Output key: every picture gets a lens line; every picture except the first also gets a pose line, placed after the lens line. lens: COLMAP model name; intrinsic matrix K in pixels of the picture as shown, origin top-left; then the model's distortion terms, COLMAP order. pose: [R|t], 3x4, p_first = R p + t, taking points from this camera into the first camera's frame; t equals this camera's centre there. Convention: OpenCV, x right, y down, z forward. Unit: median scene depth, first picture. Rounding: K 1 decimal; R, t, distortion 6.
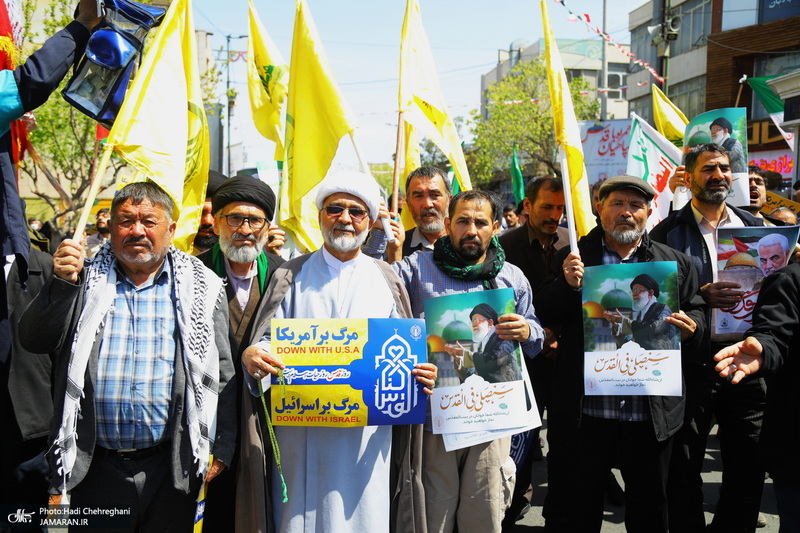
lens RADIAL K [[722.0, 0, 395.6], [0, 722.0, 268.8], [0, 0, 1]] dist [0.018286, 0.019952]
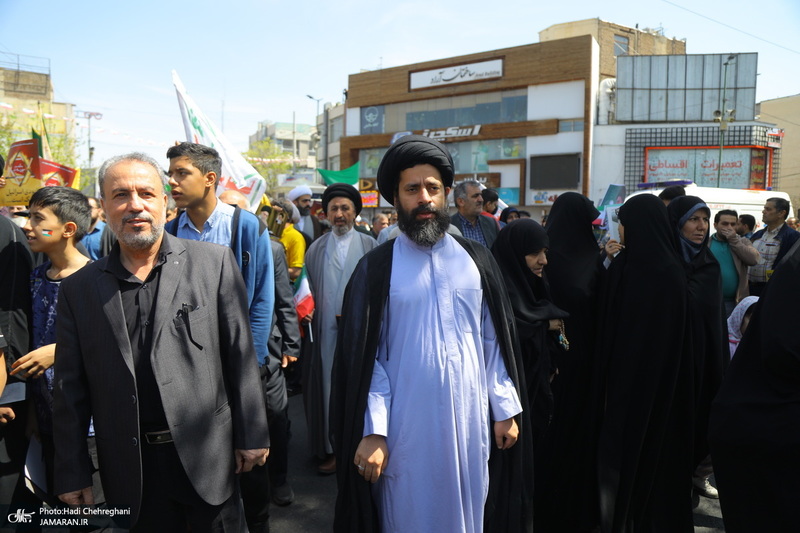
lens RADIAL K [[558.0, 0, 396.0], [0, 558.0, 273.3], [0, 0, 1]] dist [-0.116740, 0.076649]
pose [[0.951147, -0.017009, 0.308271, 0.068483], [0.007925, 0.999497, 0.030696, 0.023478], [-0.308638, -0.026754, 0.950803, -0.512611]]
